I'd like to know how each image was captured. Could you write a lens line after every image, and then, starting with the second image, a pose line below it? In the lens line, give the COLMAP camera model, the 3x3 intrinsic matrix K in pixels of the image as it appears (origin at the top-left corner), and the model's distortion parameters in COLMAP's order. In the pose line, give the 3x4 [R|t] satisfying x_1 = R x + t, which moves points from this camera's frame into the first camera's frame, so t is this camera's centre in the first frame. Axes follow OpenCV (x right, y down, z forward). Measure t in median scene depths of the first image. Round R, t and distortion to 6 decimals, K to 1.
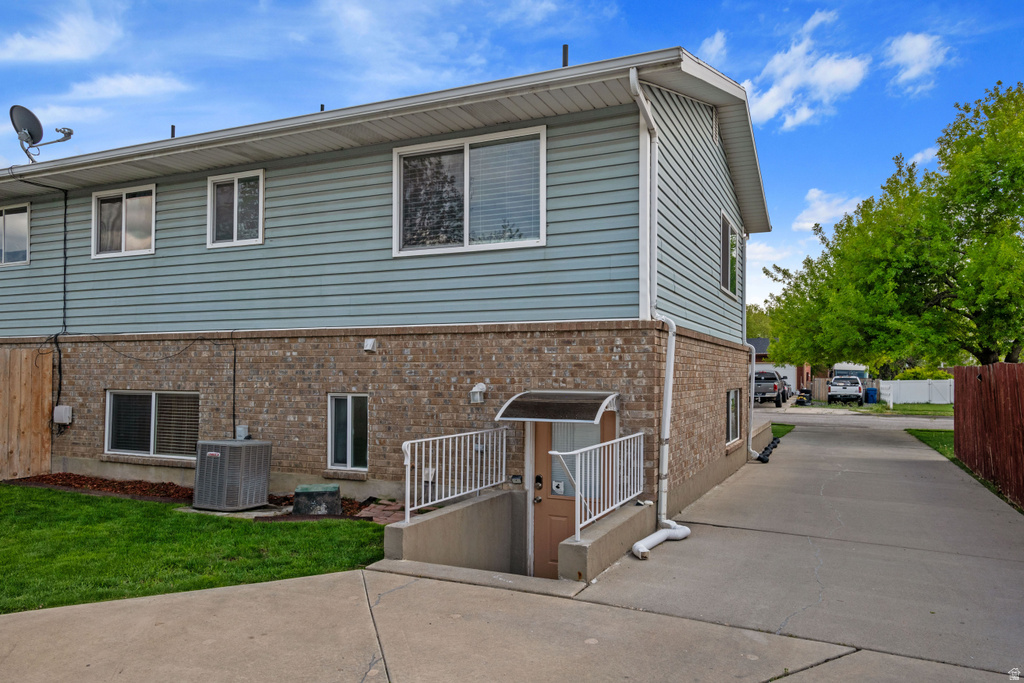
lens RADIAL K [[689.9, 0, 513.5], [0, 689.9, 338.4], [0, 0, 1]] dist [0.032024, -0.003797]
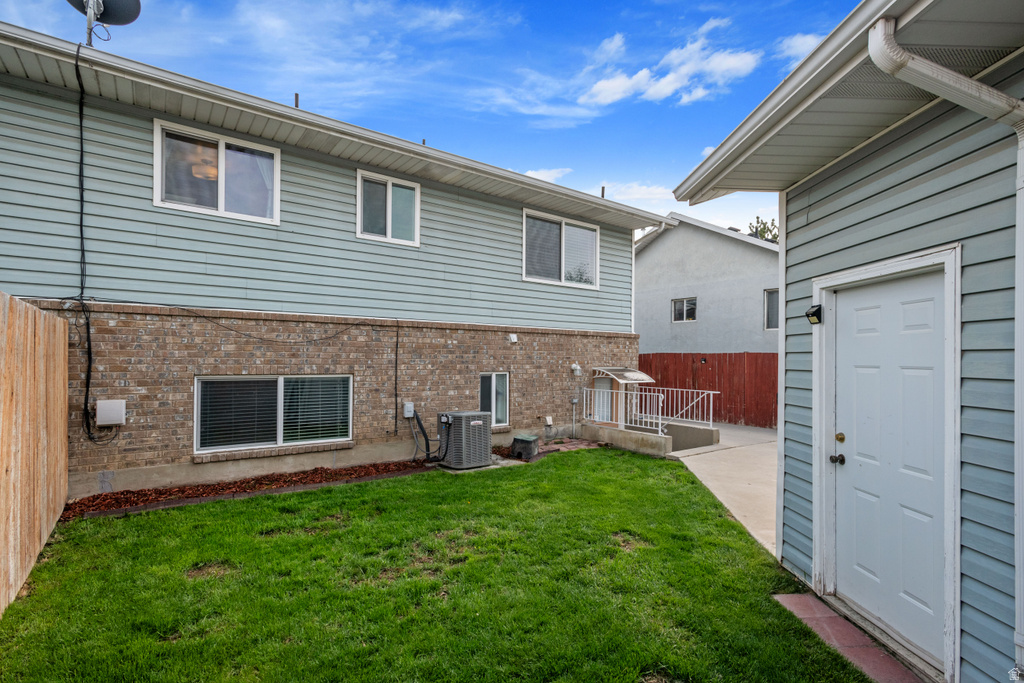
lens RADIAL K [[492.9, 0, 510.5], [0, 492.9, 340.5], [0, 0, 1]] dist [0.004598, 0.001770]
pose [[0.489160, 0.032261, 0.871597, -0.997372], [-0.051874, 0.998623, -0.007850, 0.019807], [-0.870650, -0.041374, 0.490160, 0.440710]]
